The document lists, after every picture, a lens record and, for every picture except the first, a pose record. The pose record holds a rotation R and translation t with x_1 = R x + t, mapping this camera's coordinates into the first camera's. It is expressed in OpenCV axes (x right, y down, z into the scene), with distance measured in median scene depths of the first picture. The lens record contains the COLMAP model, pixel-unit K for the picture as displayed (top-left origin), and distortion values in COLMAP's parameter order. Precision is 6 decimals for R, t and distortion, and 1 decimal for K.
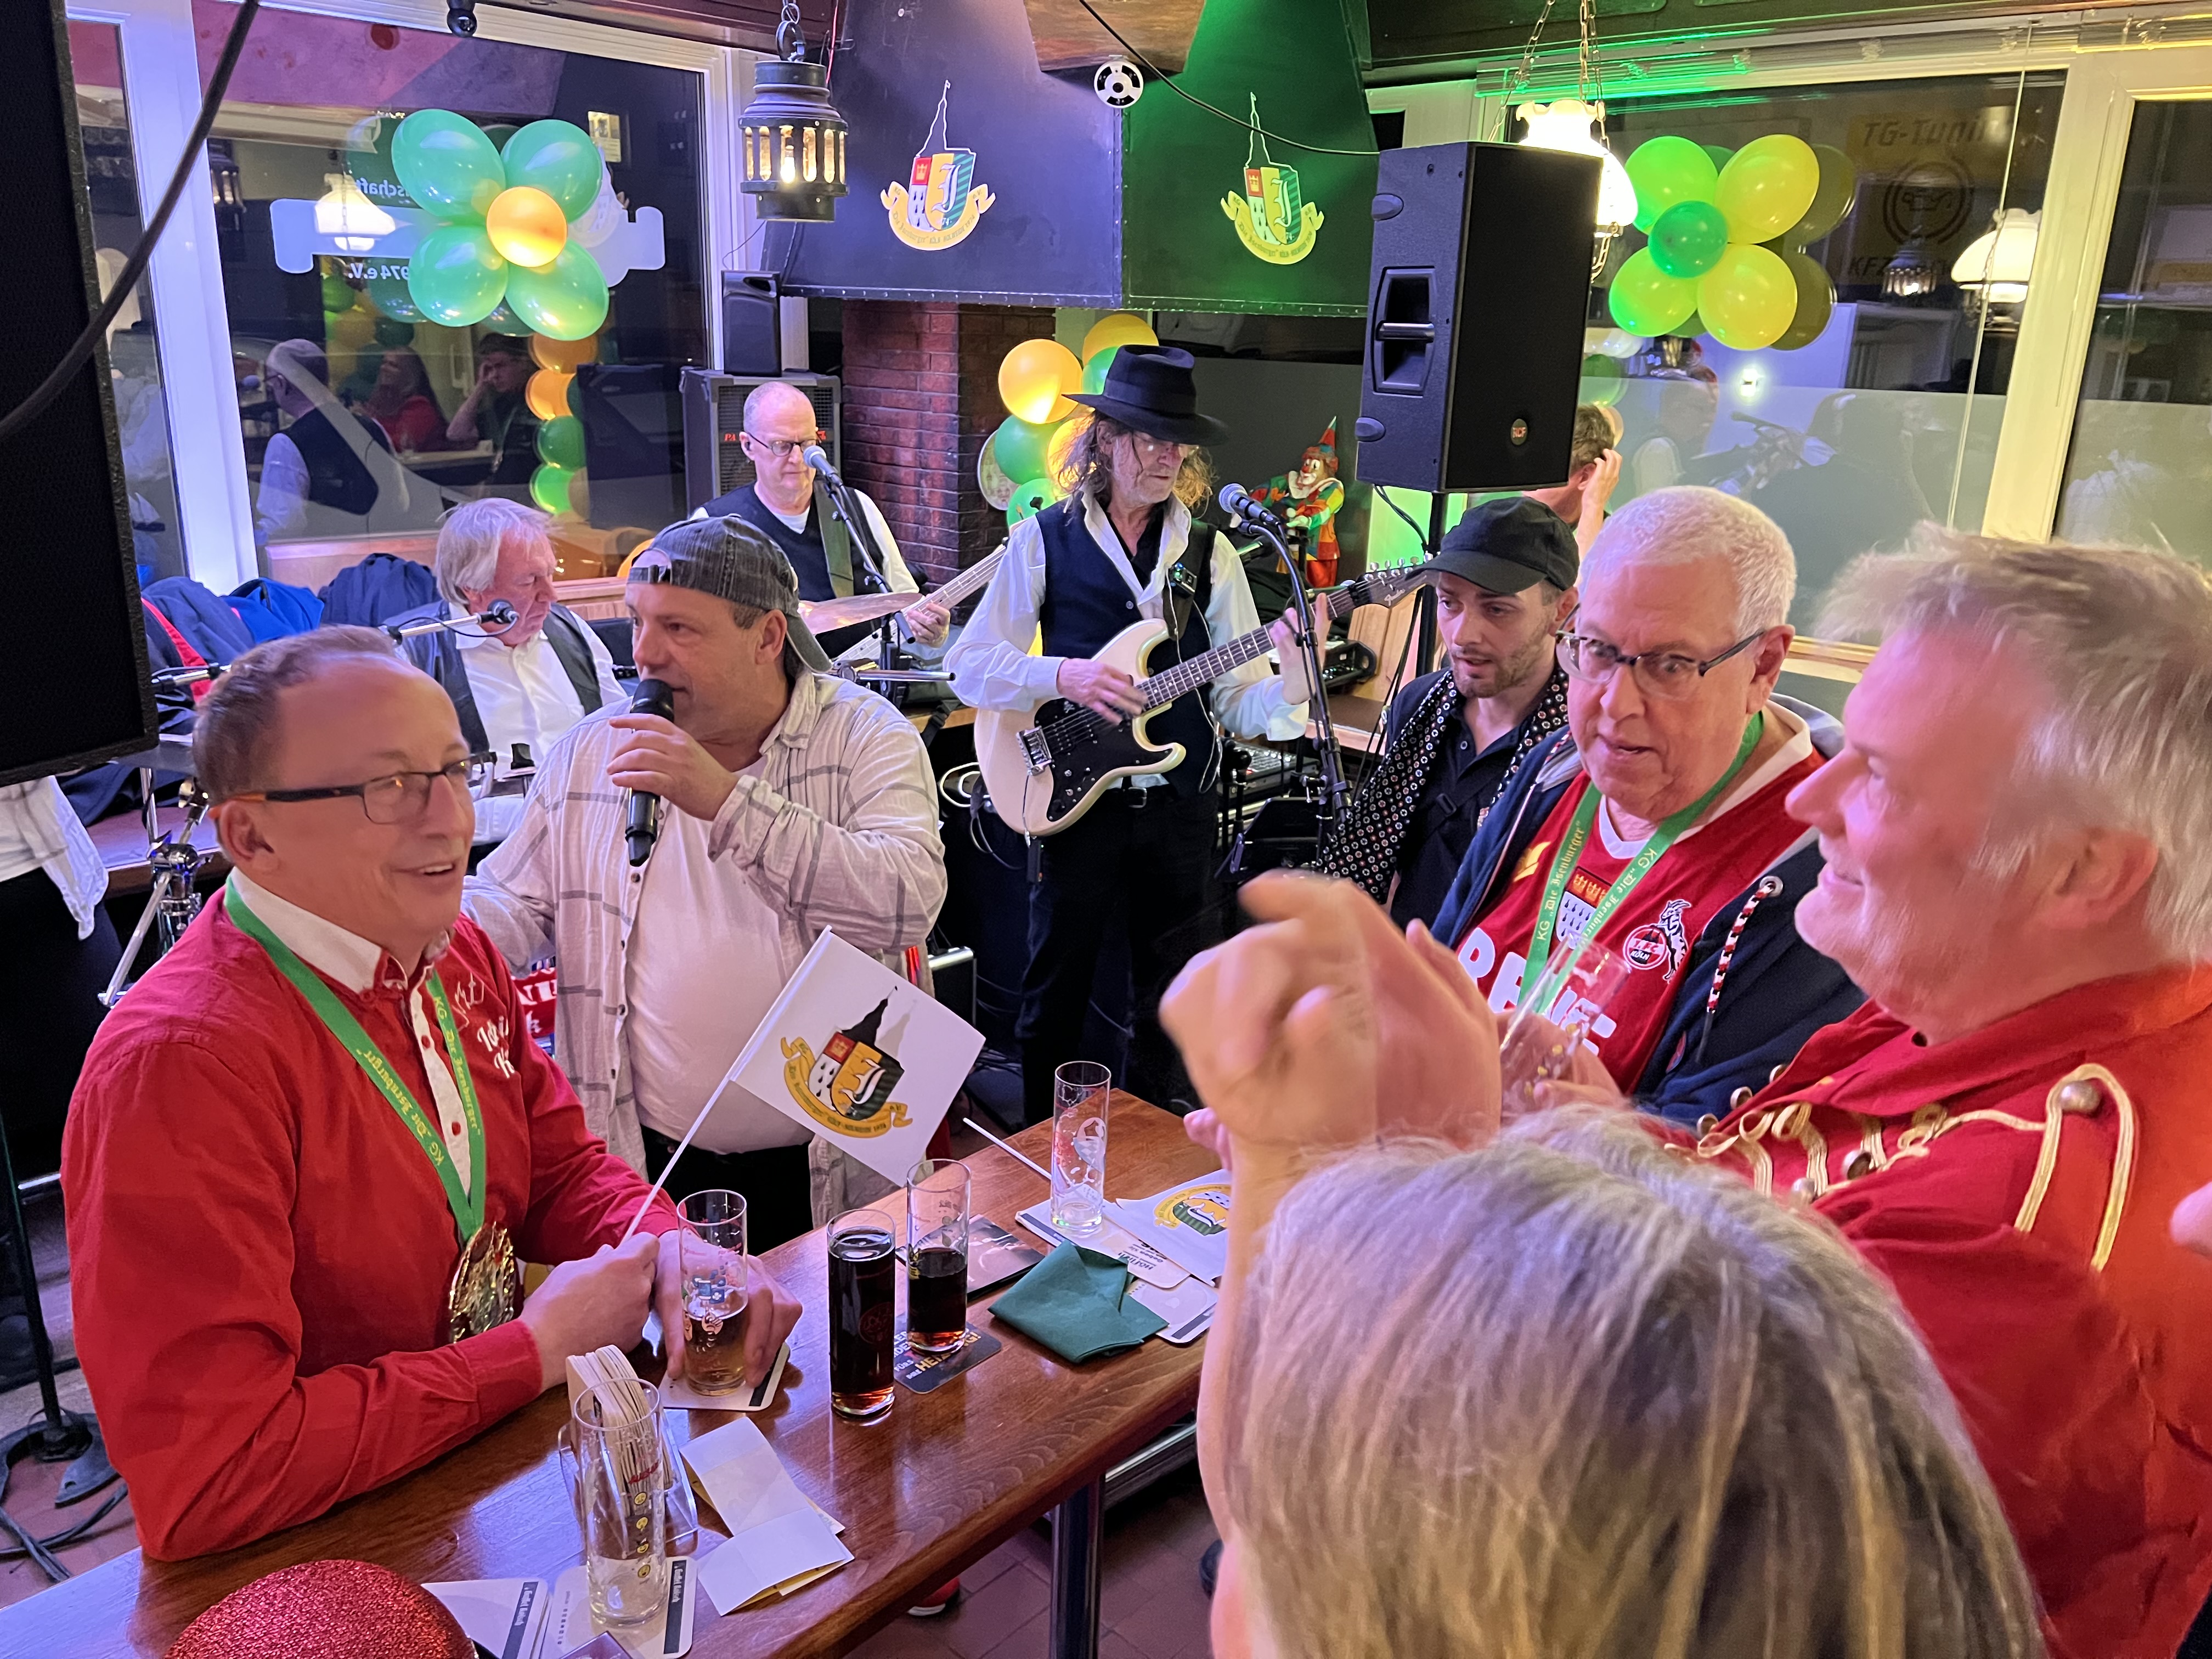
lens RADIAL K [[1699.0, 0, 1111.9], [0, 1699.0, 844.0], [0, 0, 1]] dist [0.037567, -0.039259]
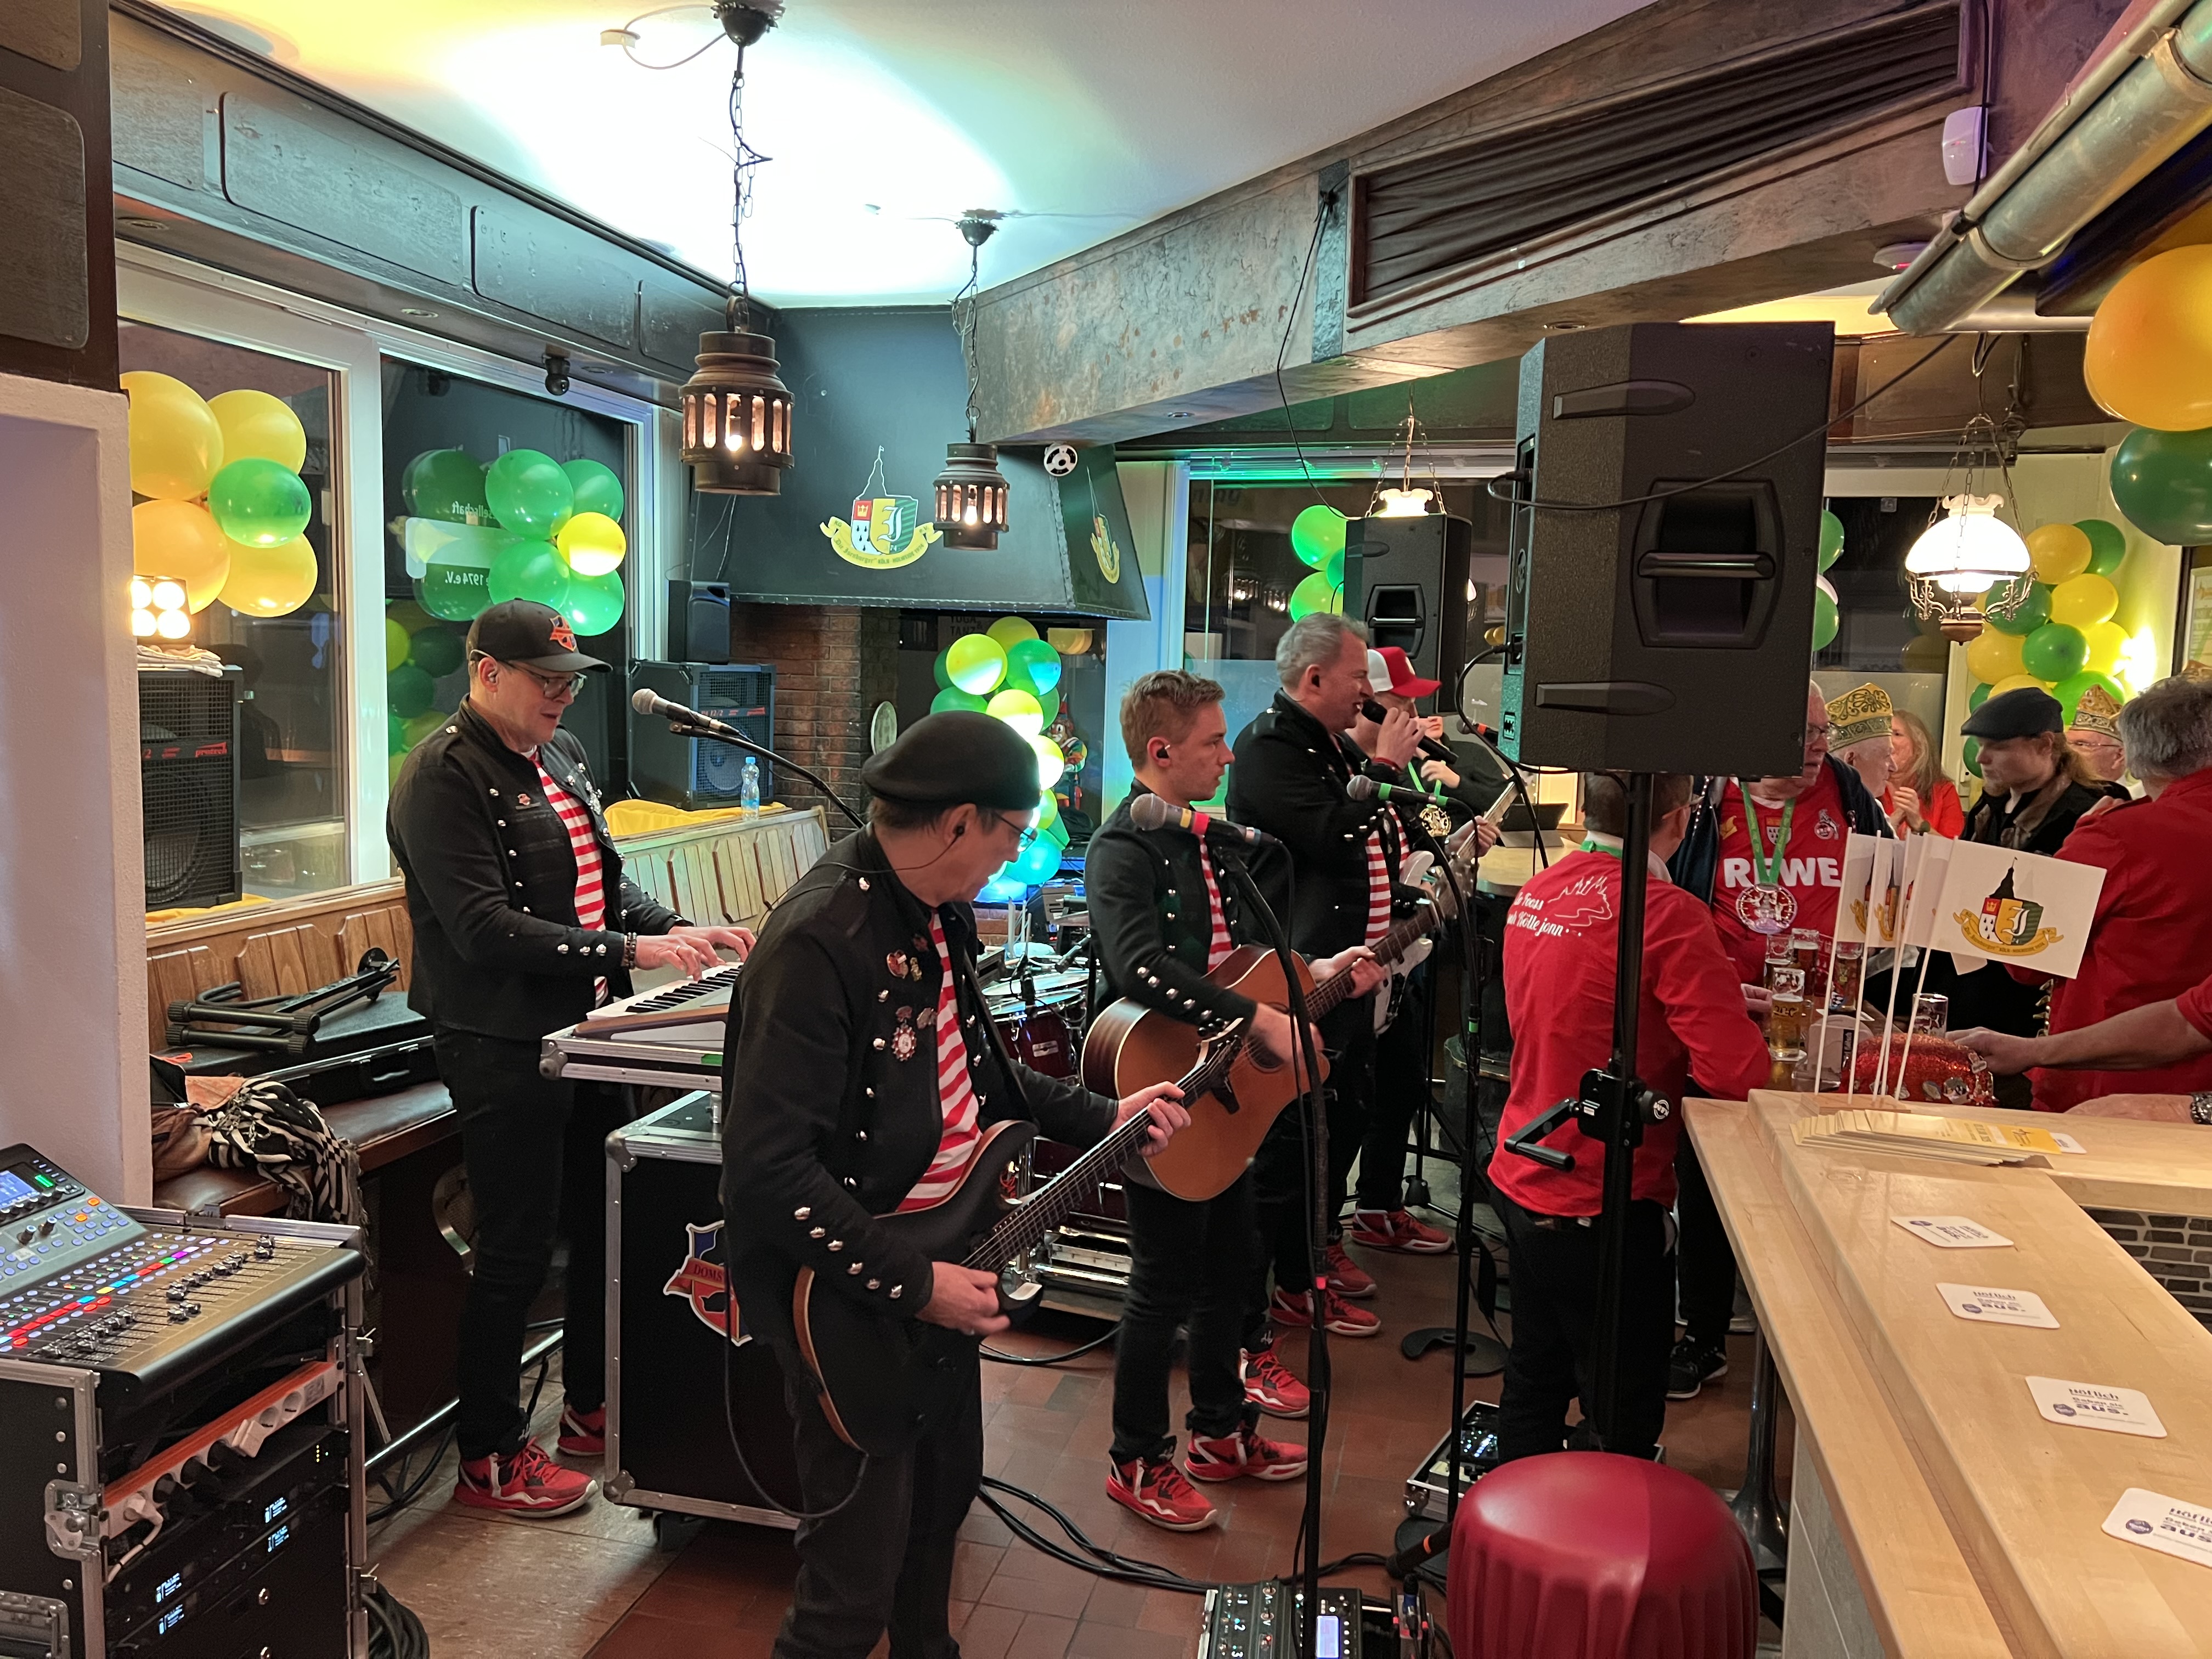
lens RADIAL K [[1656.5, 0, 1100.8], [0, 1656.5, 818.0], [0, 0, 1]] dist [0.056150, -0.065439]
pose [[0.880685, -0.053116, 0.470715, -0.568272], [0.139718, 0.978614, -0.150976, 0.052720], [-0.452629, 0.198730, 0.869272, -0.138060]]
